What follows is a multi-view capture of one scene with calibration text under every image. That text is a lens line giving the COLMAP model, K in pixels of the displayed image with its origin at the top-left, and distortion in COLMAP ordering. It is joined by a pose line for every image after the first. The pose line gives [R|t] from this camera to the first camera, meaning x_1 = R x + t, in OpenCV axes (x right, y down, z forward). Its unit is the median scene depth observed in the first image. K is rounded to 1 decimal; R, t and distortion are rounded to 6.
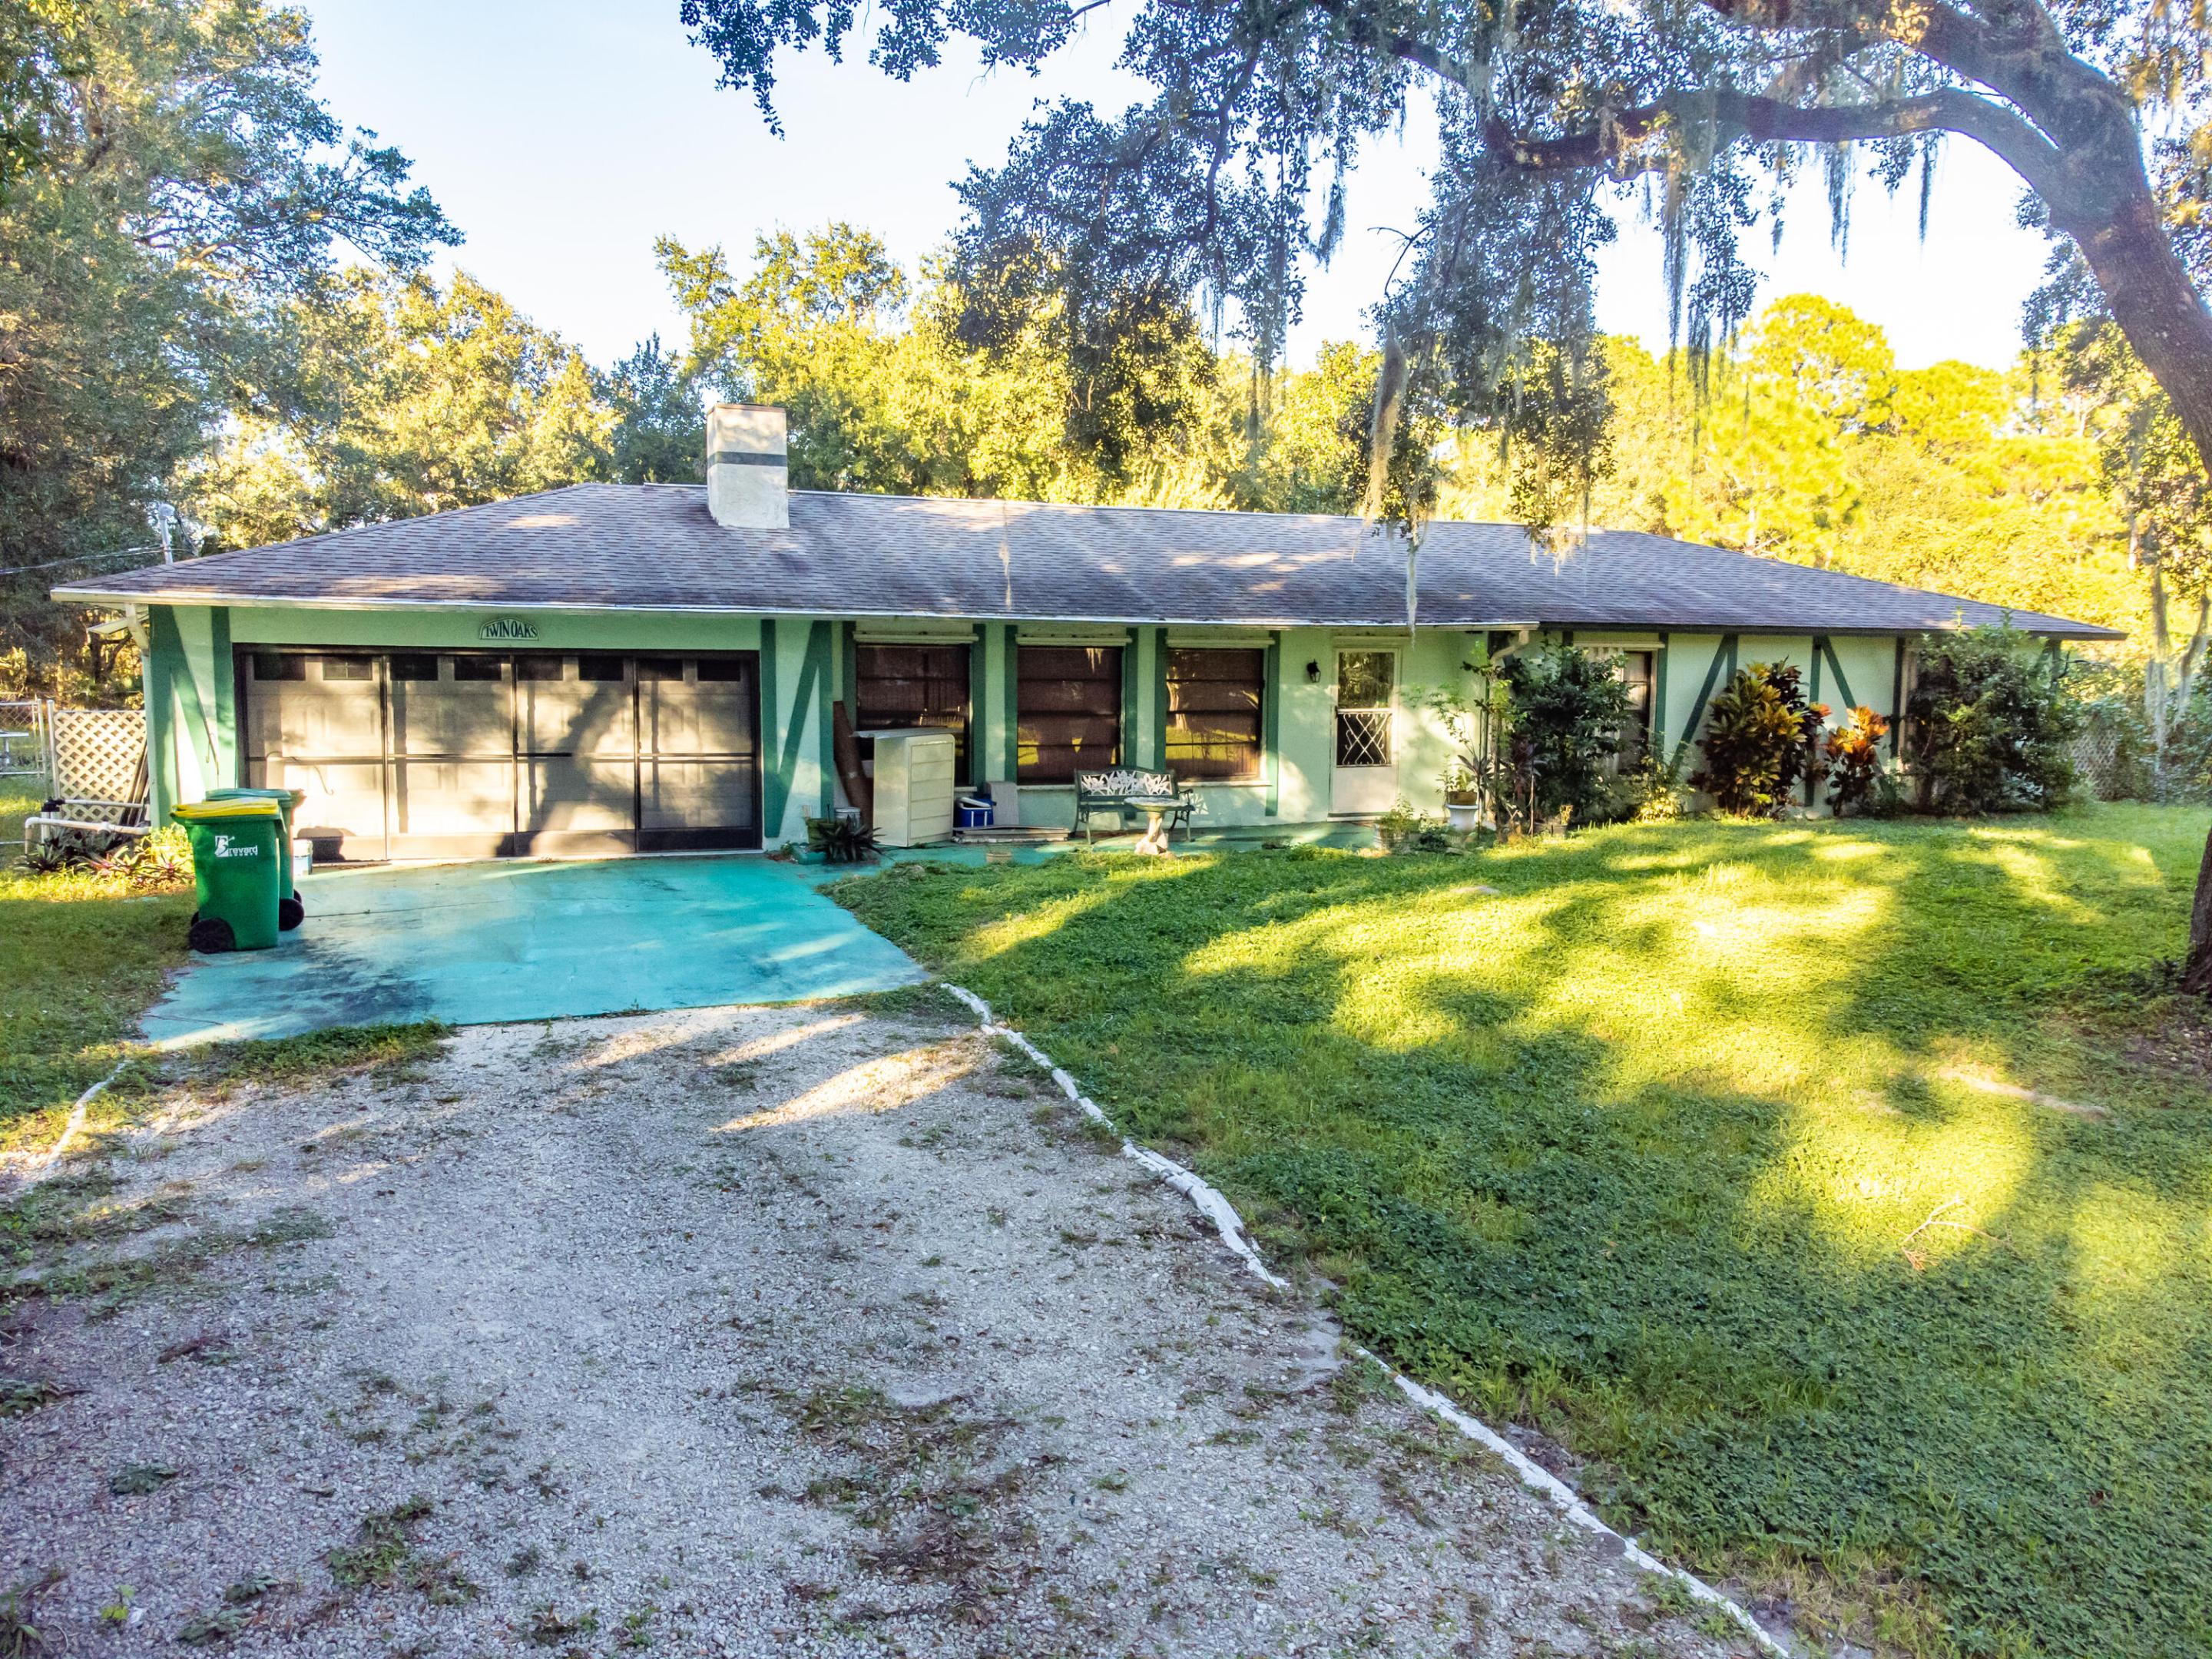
lens RADIAL K [[1700.7, 0, 1106.0], [0, 1700.7, 829.5], [0, 0, 1]] dist [0.045488, -0.029526]
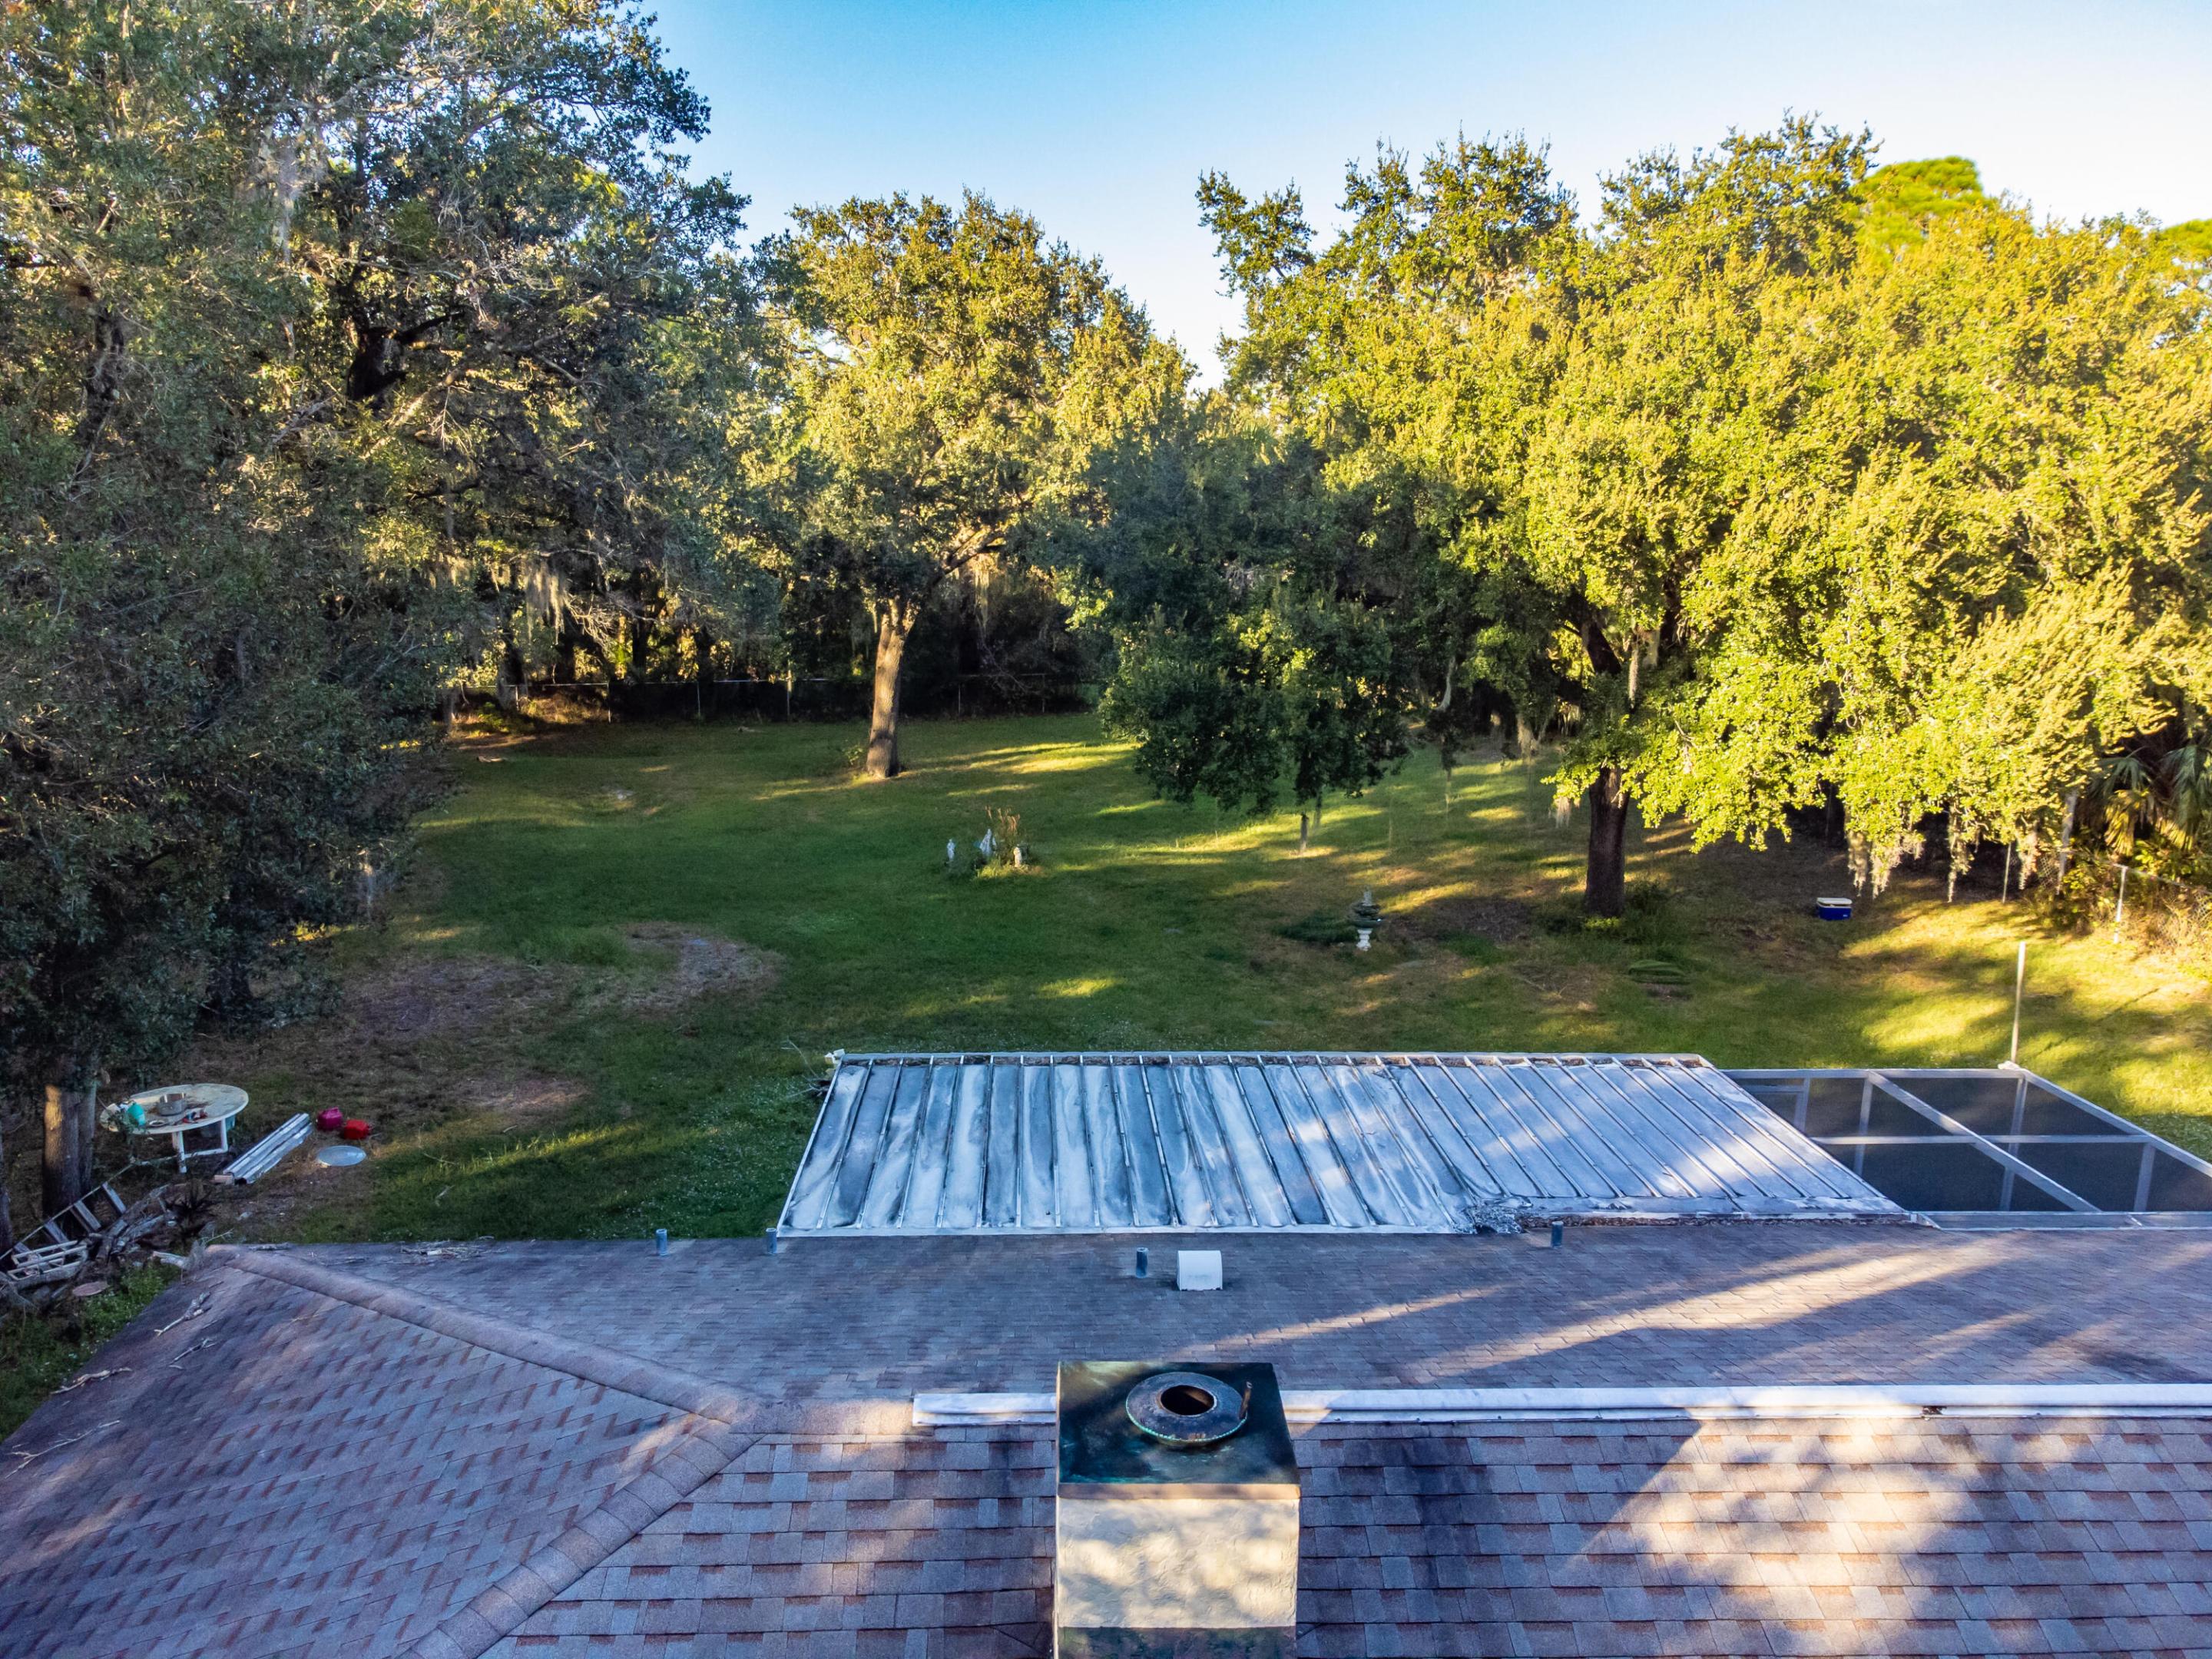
lens RADIAL K [[1700.7, 0, 1106.0], [0, 1700.7, 829.5], [0, 0, 1]] dist [0.045488, -0.029526]
pose [[0.942529, 0.071309, -0.326427, -0.068025], [-0.031656, 0.991624, 0.125221, -0.199797], [0.332622, -0.107691, 0.936891, 0.375084]]
